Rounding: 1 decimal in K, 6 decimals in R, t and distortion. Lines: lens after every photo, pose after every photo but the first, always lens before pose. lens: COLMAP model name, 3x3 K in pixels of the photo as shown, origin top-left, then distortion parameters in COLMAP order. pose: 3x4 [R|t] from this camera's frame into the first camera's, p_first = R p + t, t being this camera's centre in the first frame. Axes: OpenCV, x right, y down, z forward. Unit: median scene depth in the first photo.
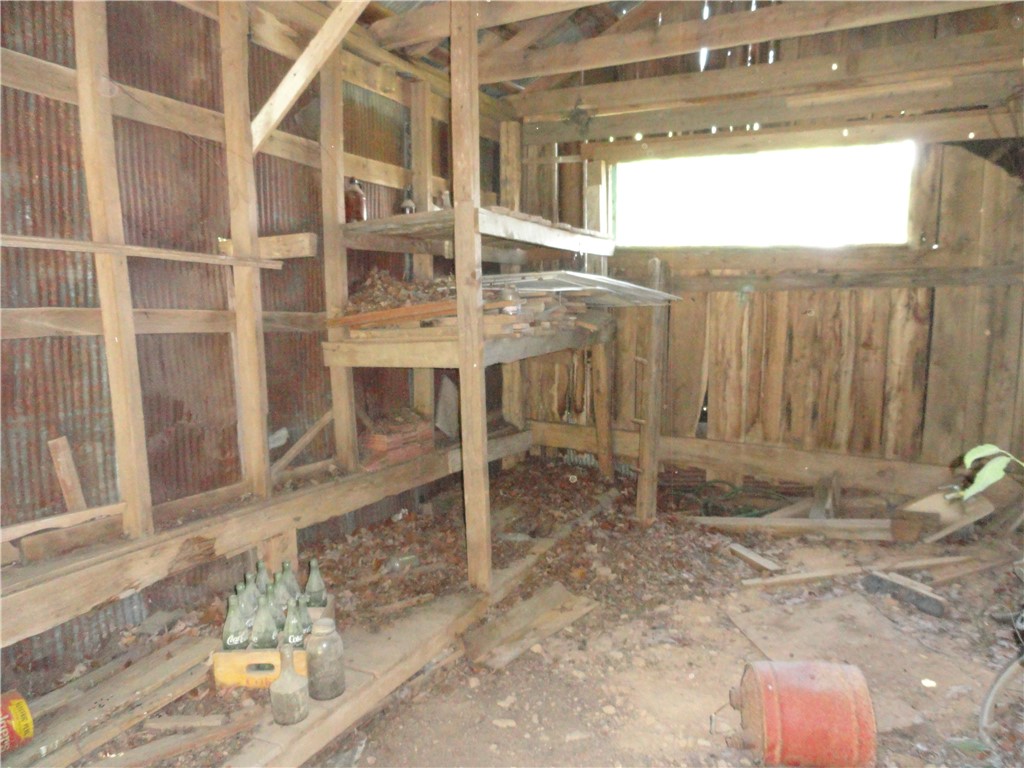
lens RADIAL K [[717.1, 0, 512.0], [0, 717.1, 384.0], [0, 0, 1]] dist [0.000462, -0.006012]
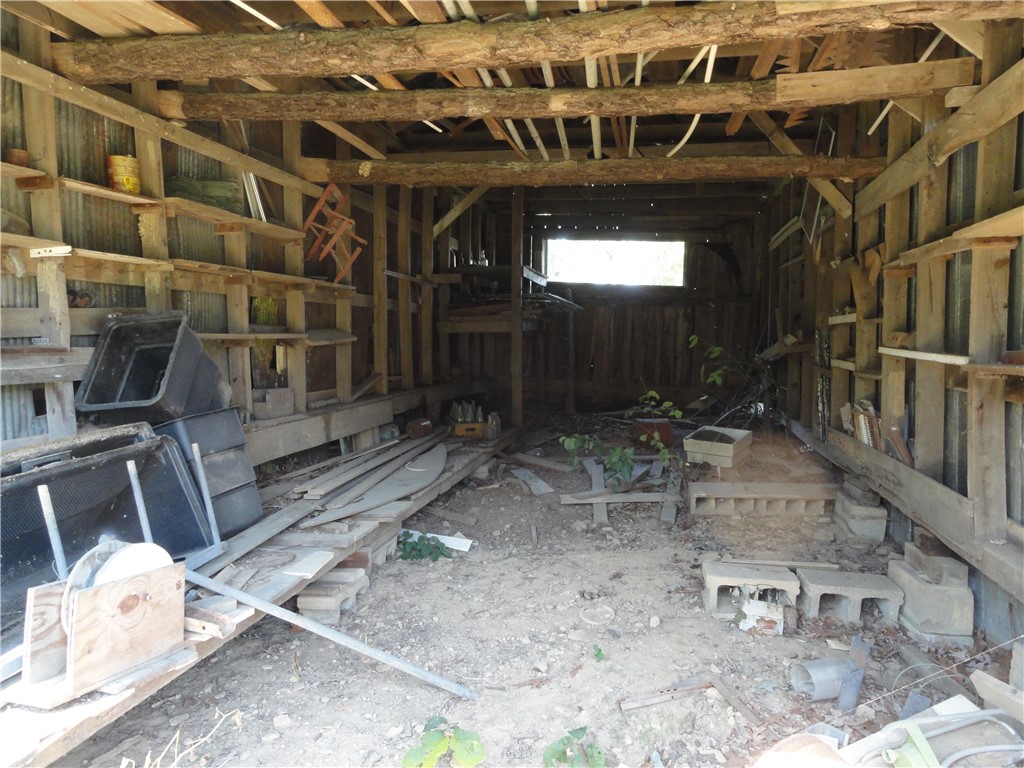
lens RADIAL K [[717.1, 0, 512.0], [0, 717.1, 384.0], [0, 0, 1]] dist [0.000462, -0.006012]
pose [[0.963244, 0.002904, 0.268611, -0.527134], [0.007150, 0.999310, -0.036443, 0.173063], [-0.268532, 0.037024, 0.962559, -0.932752]]
